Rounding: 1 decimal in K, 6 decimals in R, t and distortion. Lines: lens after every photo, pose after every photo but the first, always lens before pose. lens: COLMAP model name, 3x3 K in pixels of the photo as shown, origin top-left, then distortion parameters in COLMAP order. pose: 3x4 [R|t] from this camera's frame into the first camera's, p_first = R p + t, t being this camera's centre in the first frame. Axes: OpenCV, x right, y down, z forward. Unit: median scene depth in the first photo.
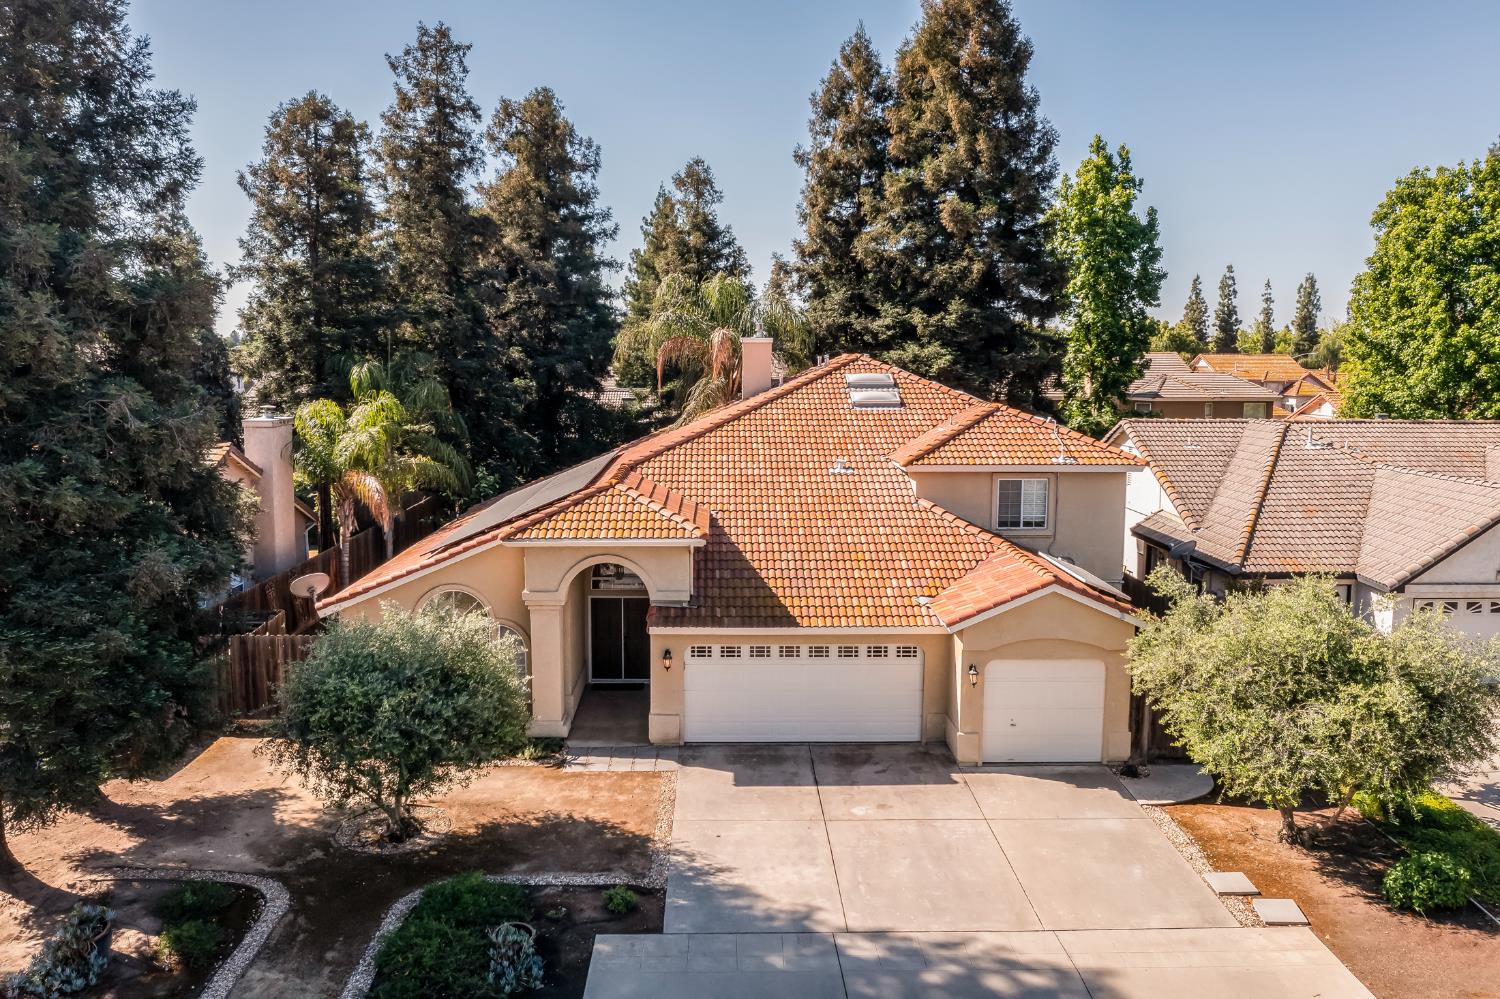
lens RADIAL K [[1178.9, 0, 755.2], [0, 1178.9, 499.5], [0, 0, 1]] dist [-0.012693, 0.002836]
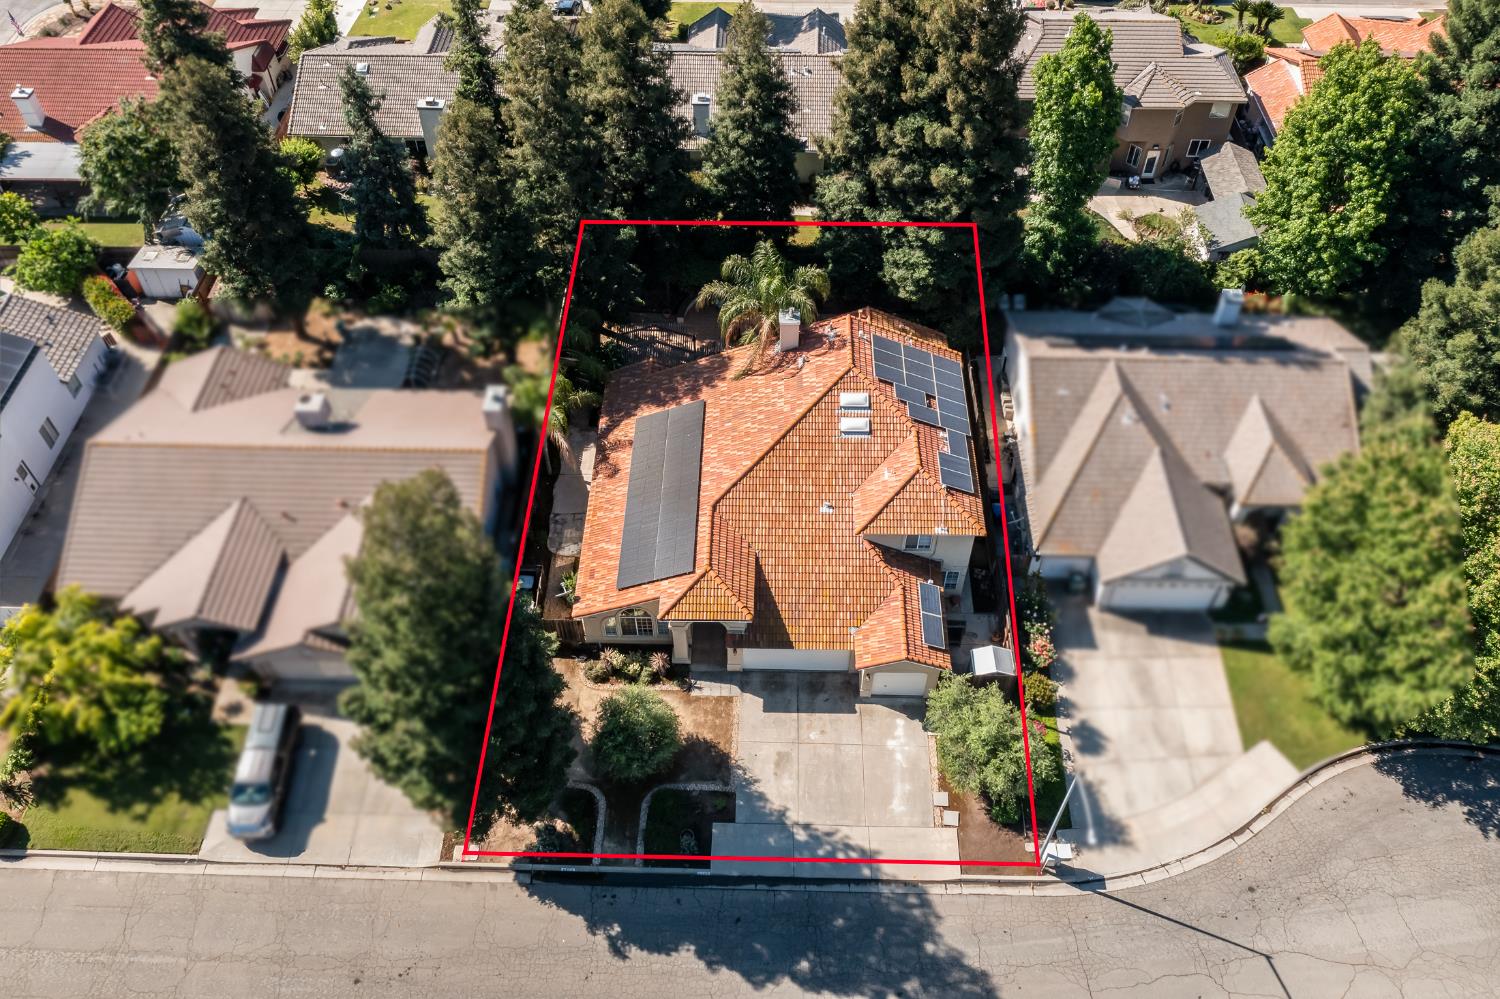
lens RADIAL K [[1178.9, 0, 755.2], [0, 1178.9, 499.5], [0, 0, 1]] dist [-0.012693, 0.002836]
pose [[0.998199, 0.039628, -0.045042, 0.046117], [0.001242, 0.736986, 0.675907, -1.371476], [0.059980, -0.674746, 0.735609, -0.387528]]
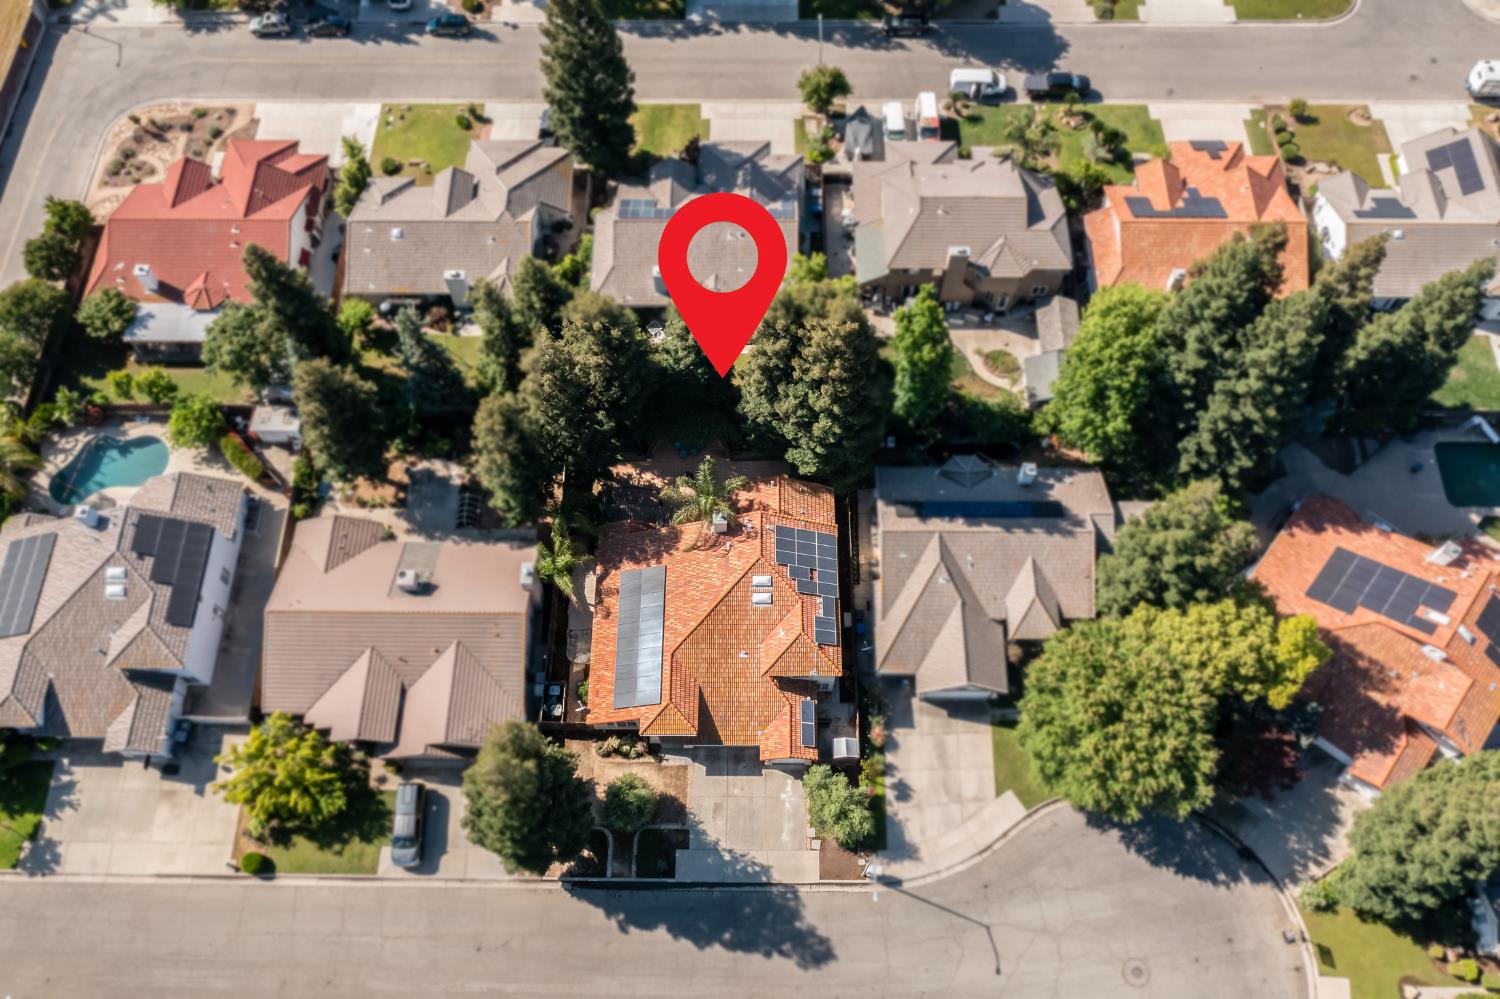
lens RADIAL K [[1178.9, 0, 755.2], [0, 1178.9, 499.5], [0, 0, 1]] dist [-0.012693, 0.002836]
pose [[0.999005, 0.035209, -0.027391, 0.178735], [0.003625, 0.547909, 0.836530, -2.865973], [0.044461, -0.835797, 0.547236, -0.305840]]
